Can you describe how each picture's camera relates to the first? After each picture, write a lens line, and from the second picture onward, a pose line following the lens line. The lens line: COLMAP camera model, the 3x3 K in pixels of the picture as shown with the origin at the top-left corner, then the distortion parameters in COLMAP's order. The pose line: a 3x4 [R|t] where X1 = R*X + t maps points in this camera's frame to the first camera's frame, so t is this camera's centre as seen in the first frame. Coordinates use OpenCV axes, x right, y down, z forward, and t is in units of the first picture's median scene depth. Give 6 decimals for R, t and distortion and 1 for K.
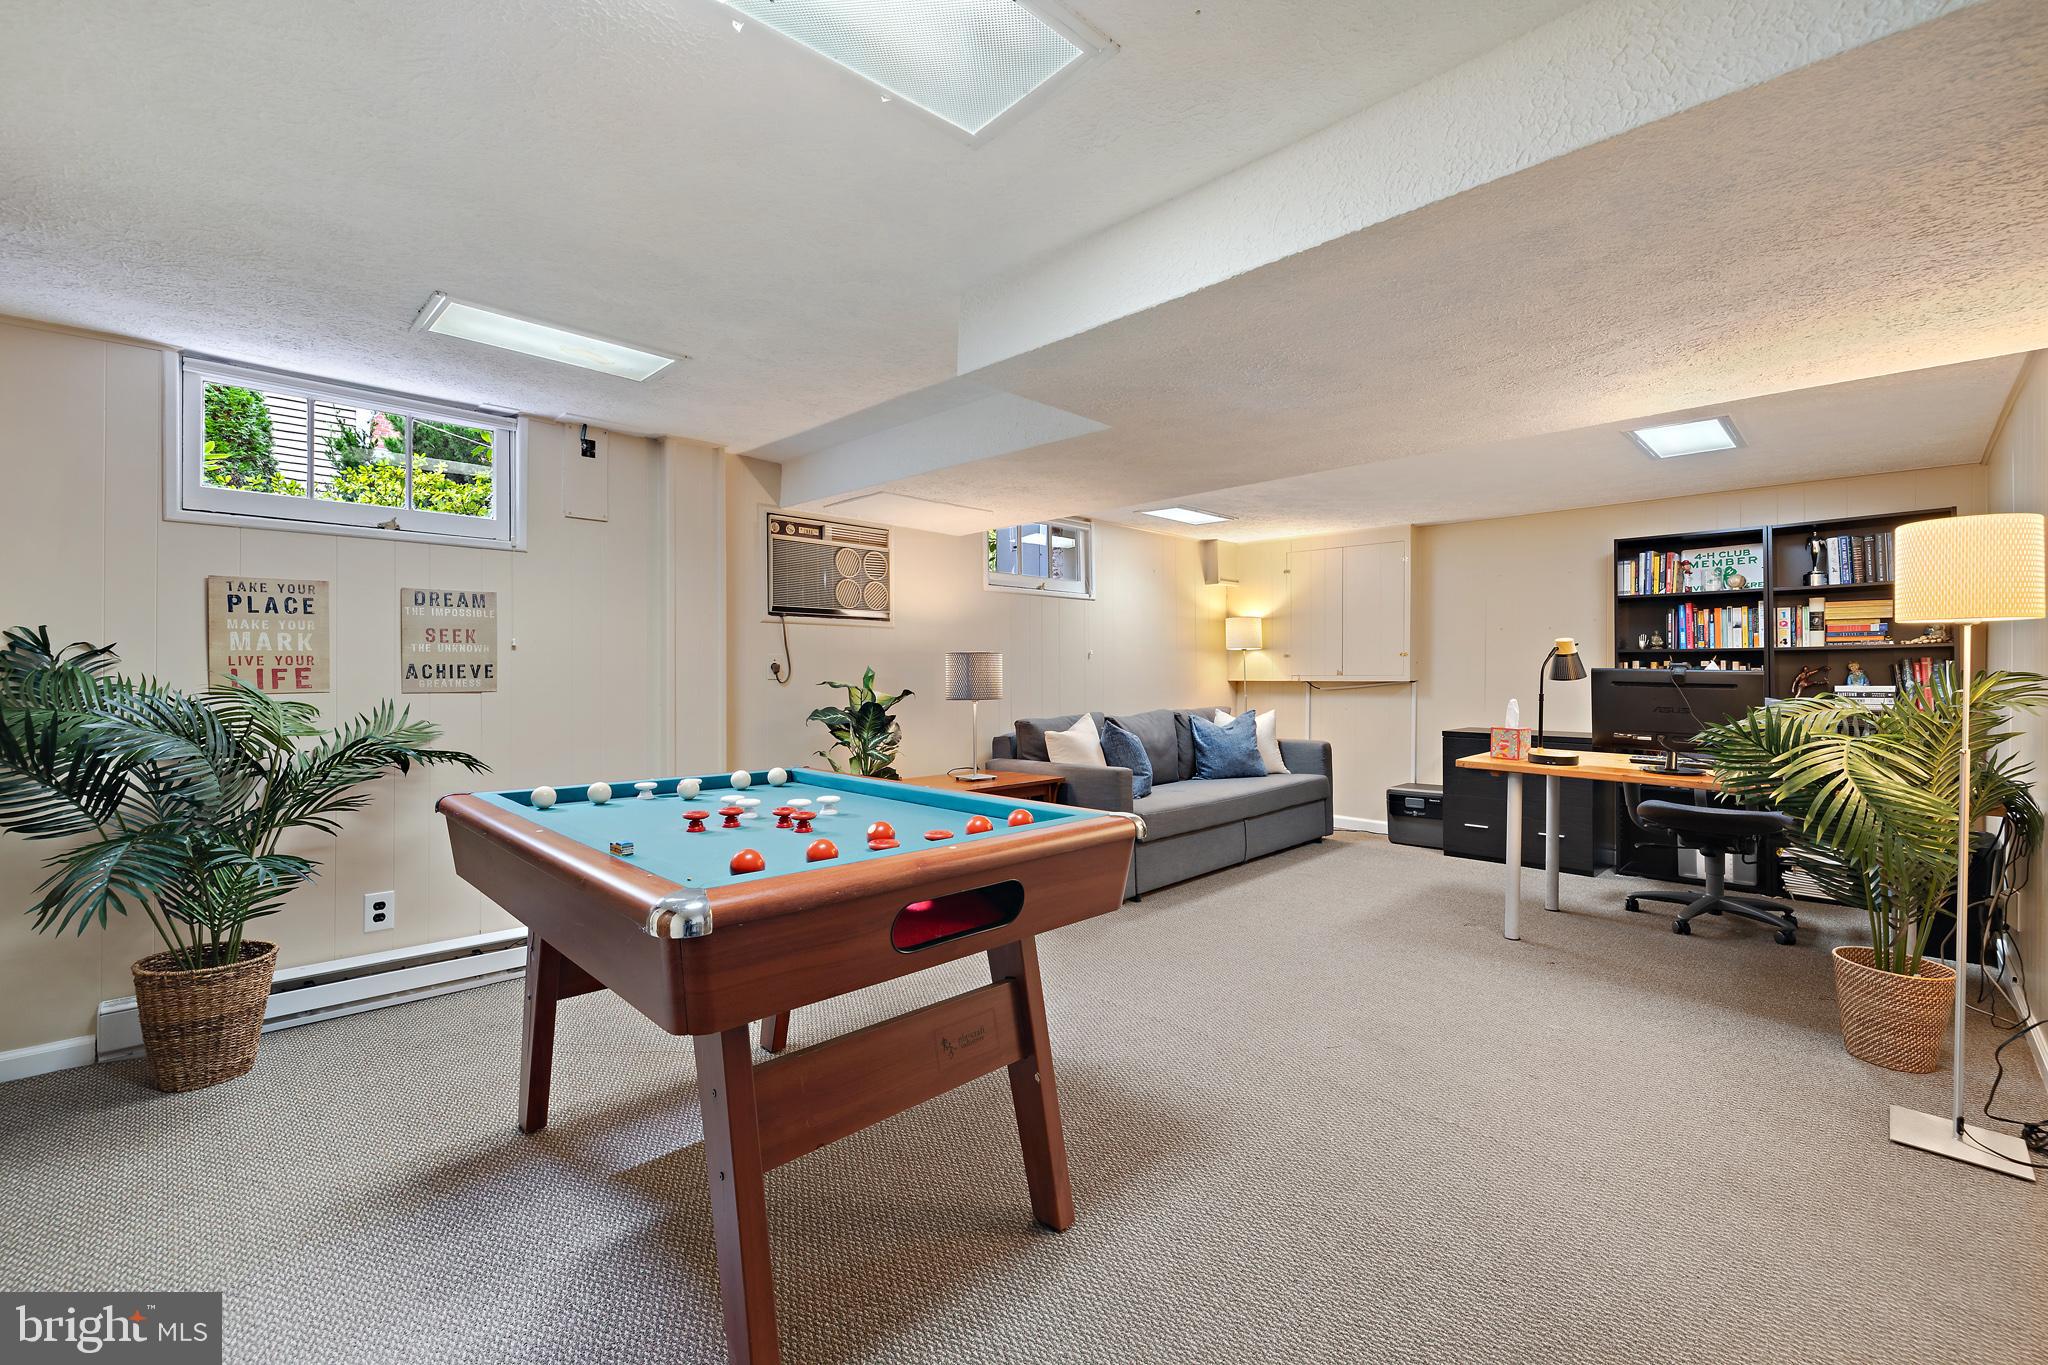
lens RADIAL K [[854.6, 0, 1022.9], [0, 854.6, 665.7], [0, 0, 1]] dist [-0.001771, -0.000394]
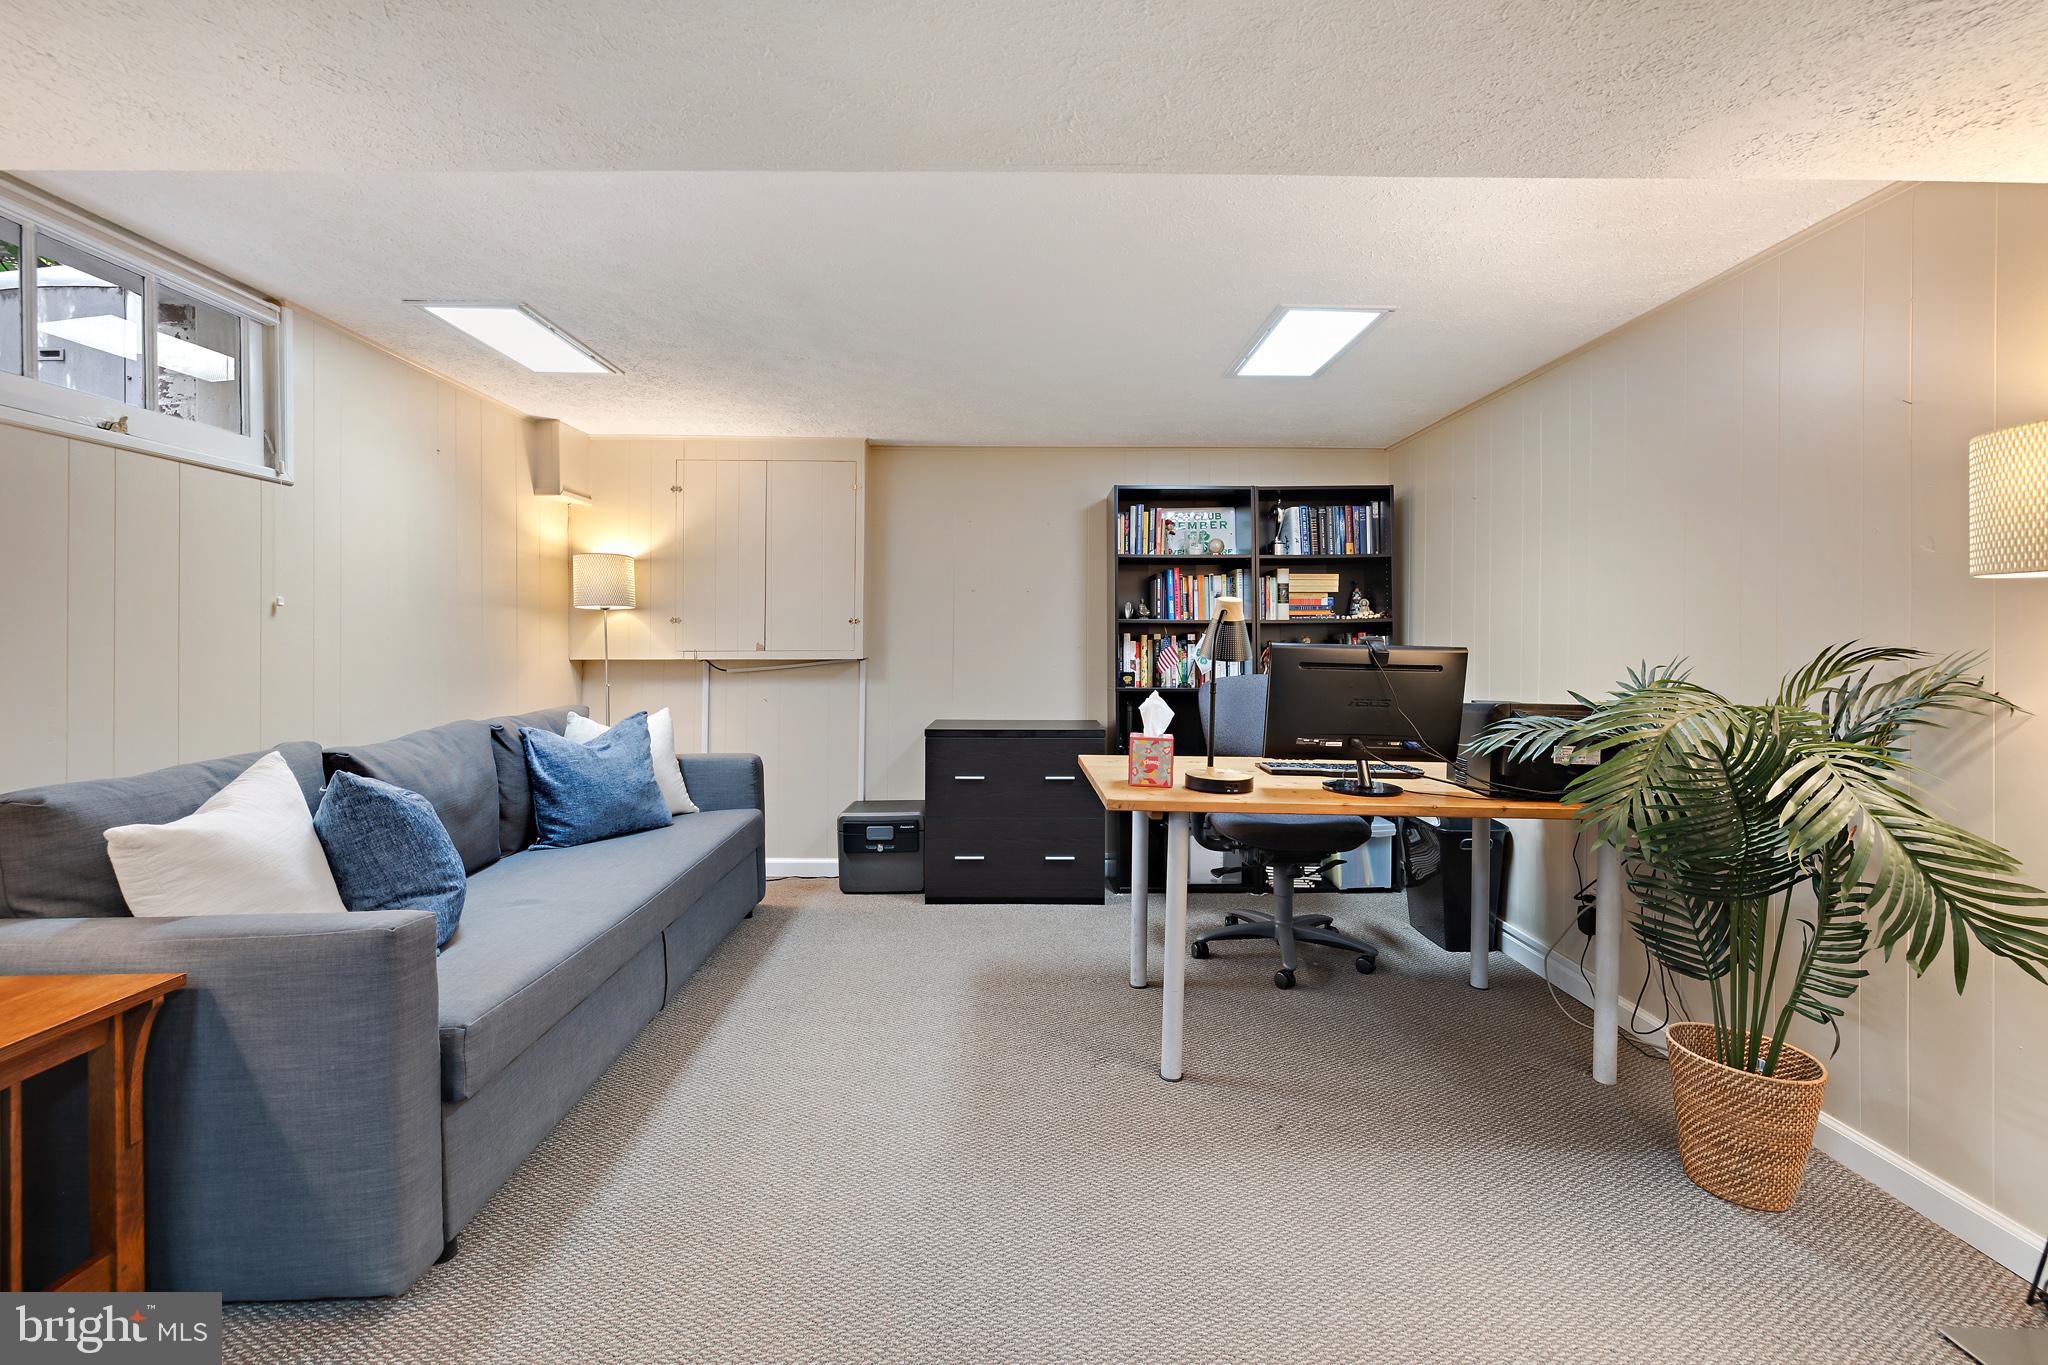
lens RADIAL K [[871.8, 0, 1019.7], [0, 871.8, 638.9], [0, 0, 1]] dist [-0.003199, -0.000408]
pose [[0.700328, 0.005799, 0.713798, 0.030568], [-0.007193, 0.999974, -0.001066, 0.001605], [-0.713785, -0.004388, 0.700351, 0.468837]]
